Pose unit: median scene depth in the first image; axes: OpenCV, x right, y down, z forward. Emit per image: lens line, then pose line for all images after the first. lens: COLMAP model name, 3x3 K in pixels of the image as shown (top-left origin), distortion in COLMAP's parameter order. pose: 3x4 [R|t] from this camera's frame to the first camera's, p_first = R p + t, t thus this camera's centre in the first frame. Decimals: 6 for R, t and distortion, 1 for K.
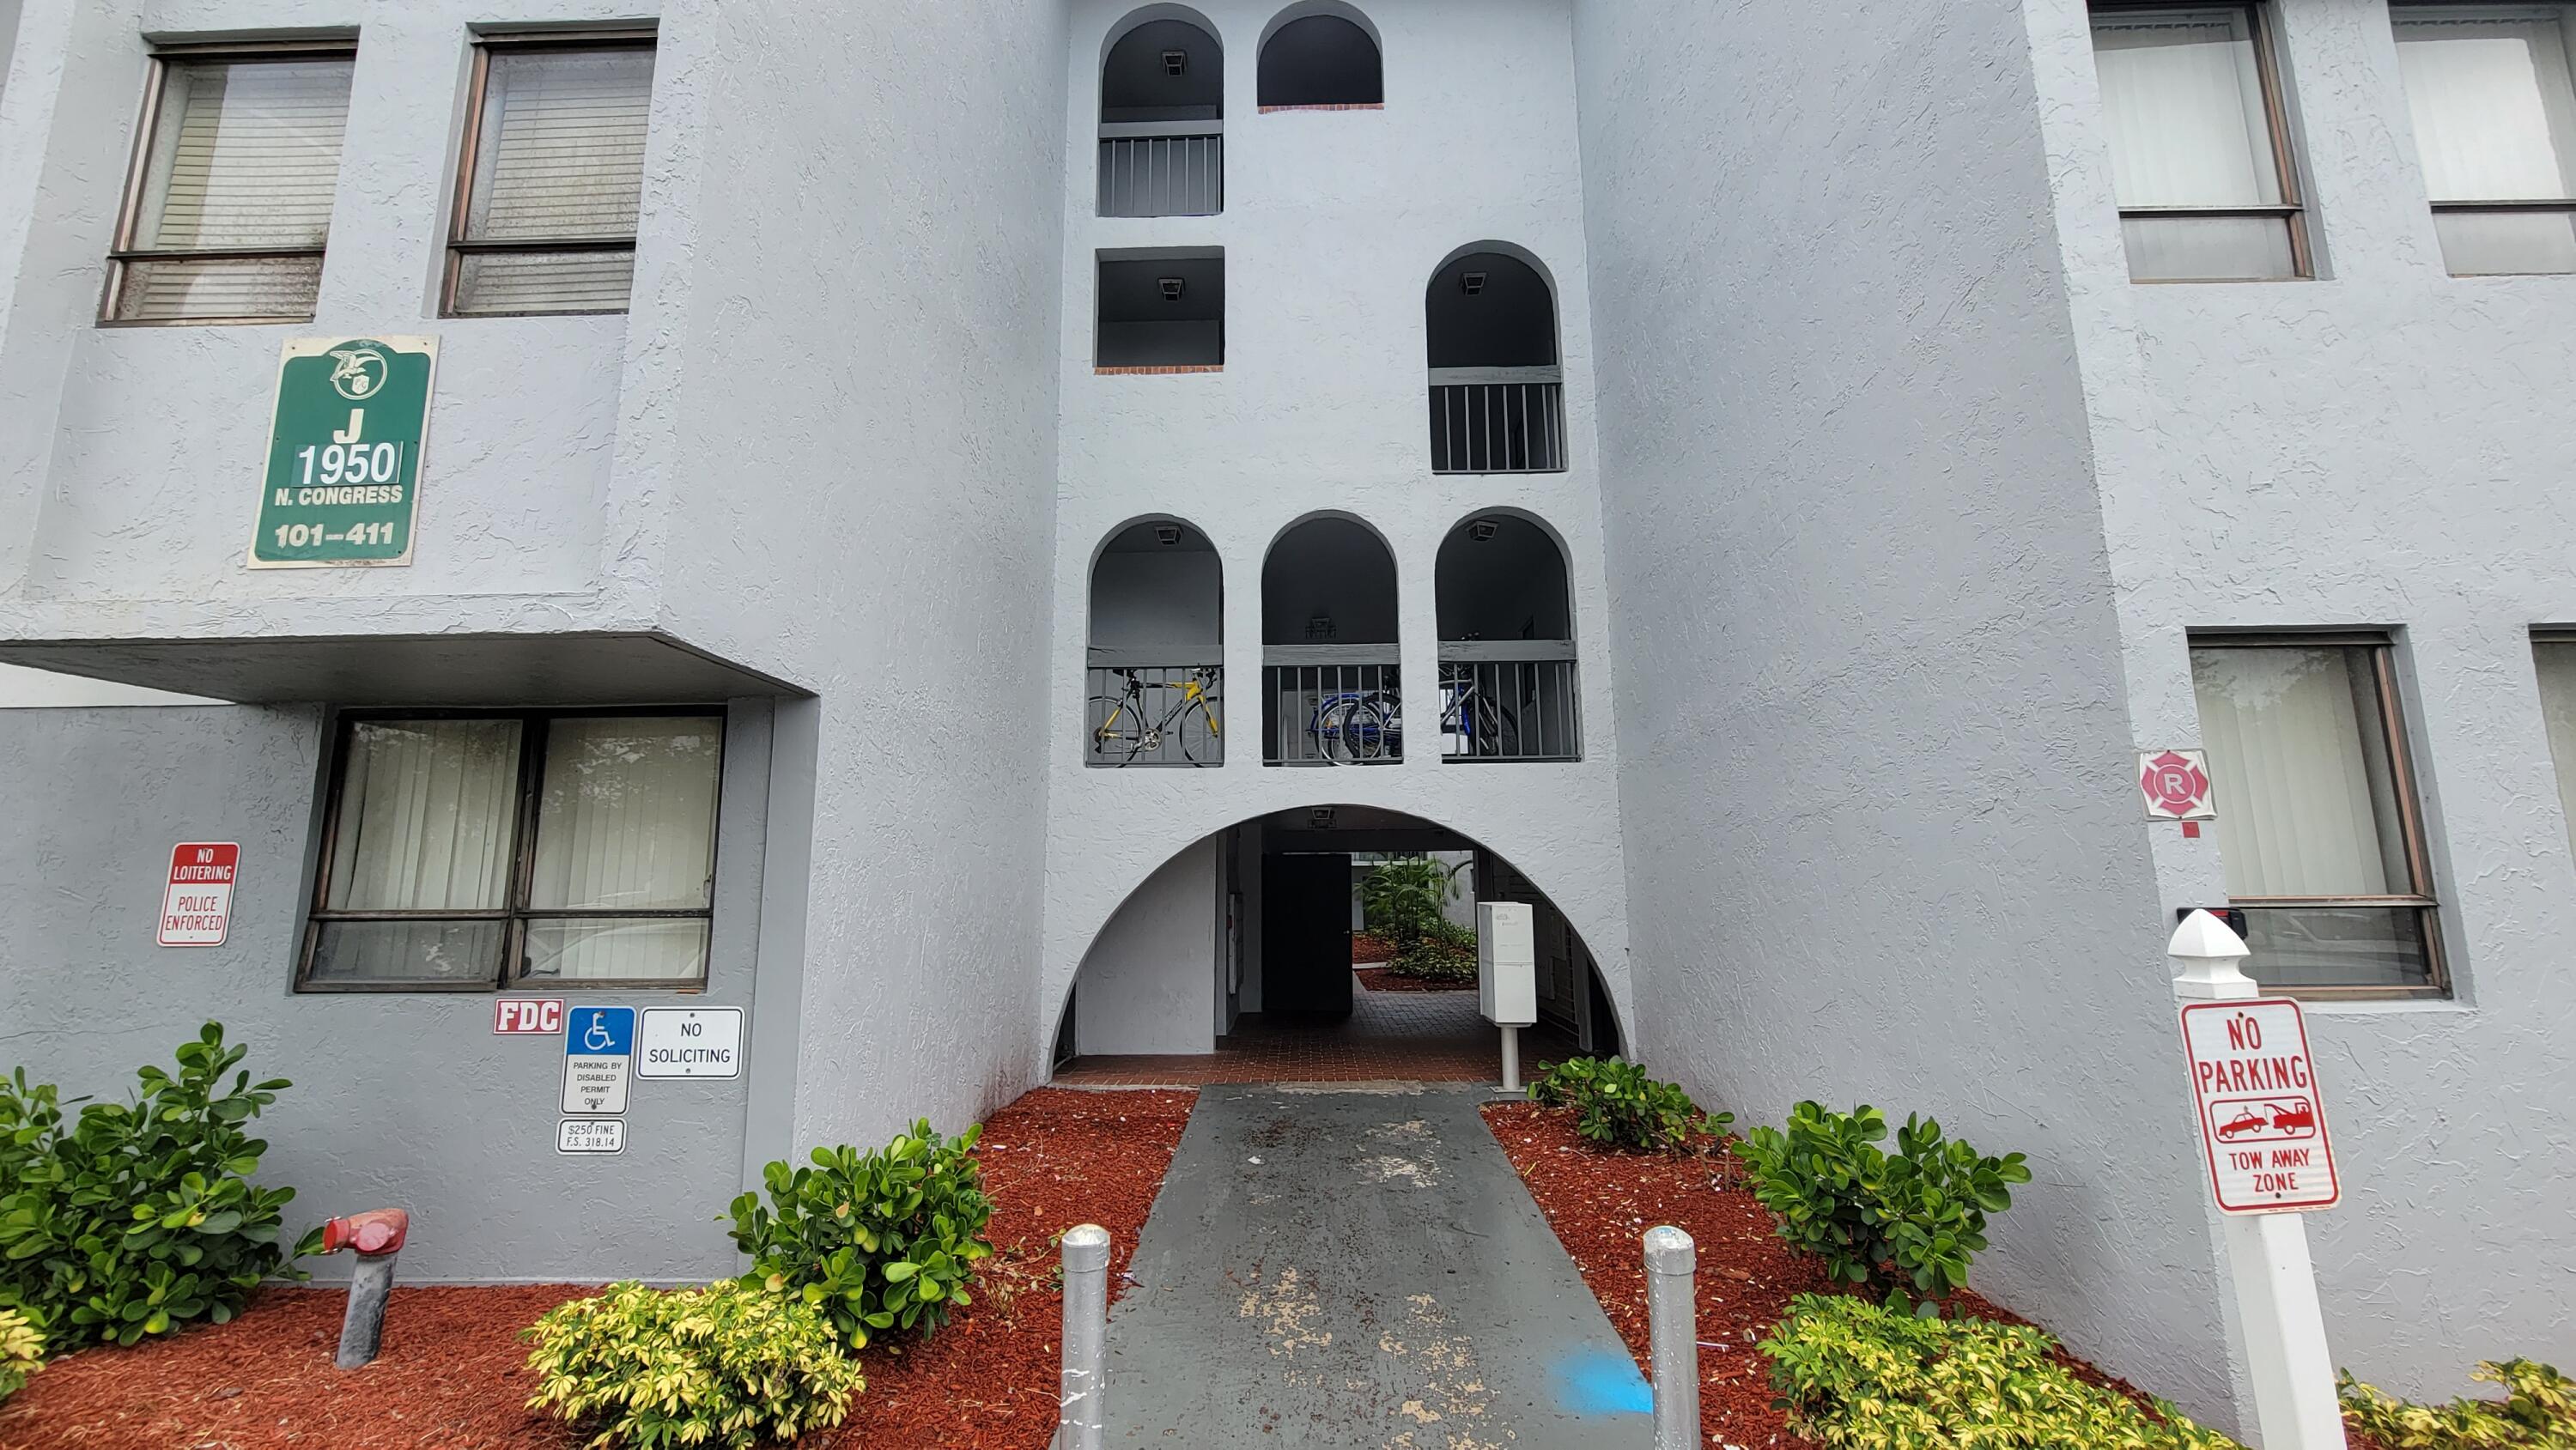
lens RADIAL K [[1063.9, 0, 1285.4], [0, 1063.9, 720.6], [0, 0, 1]] dist [0.005517, -0.000254]
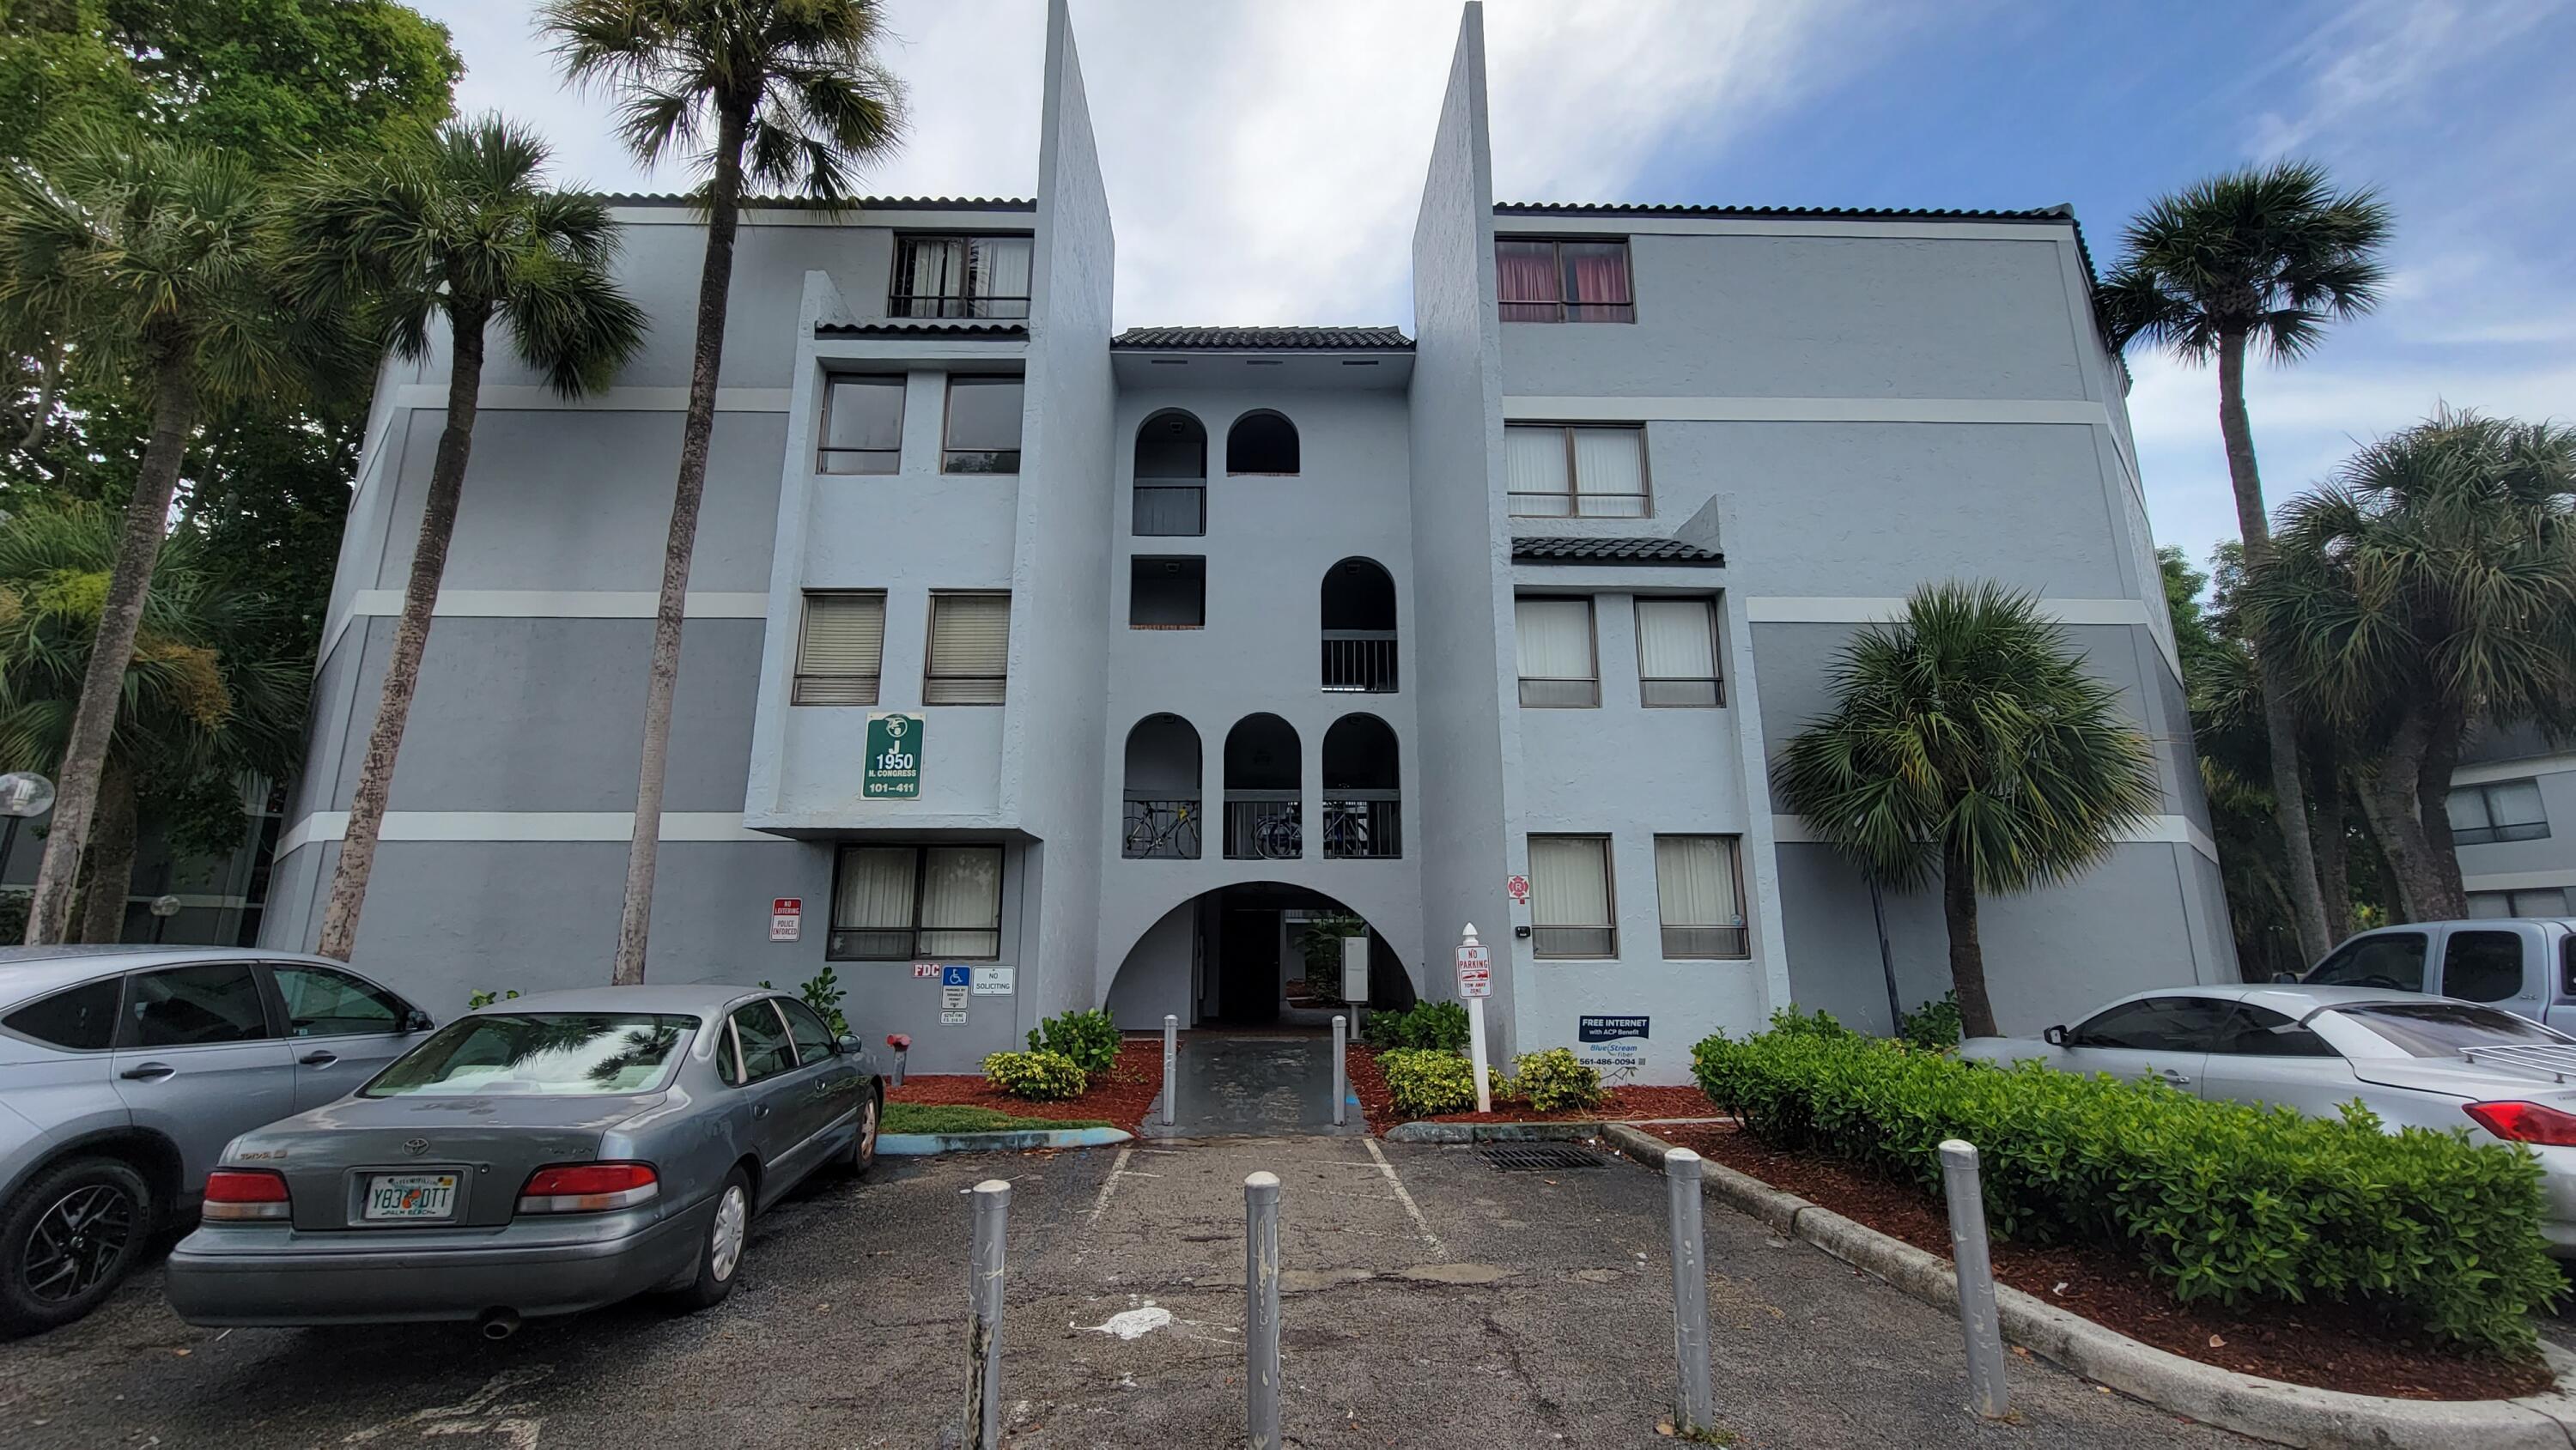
lens RADIAL K [[1063.9, 0, 1287.0], [0, 1063.9, 723.4], [0, 0, 1]] dist [0.005517, -0.000254]
pose [[0.999061, 0.016568, 0.040027, 0.011139], [-0.014479, 0.998546, -0.051928, -0.099336], [-0.040829, 0.051300, 0.997848, -0.847552]]
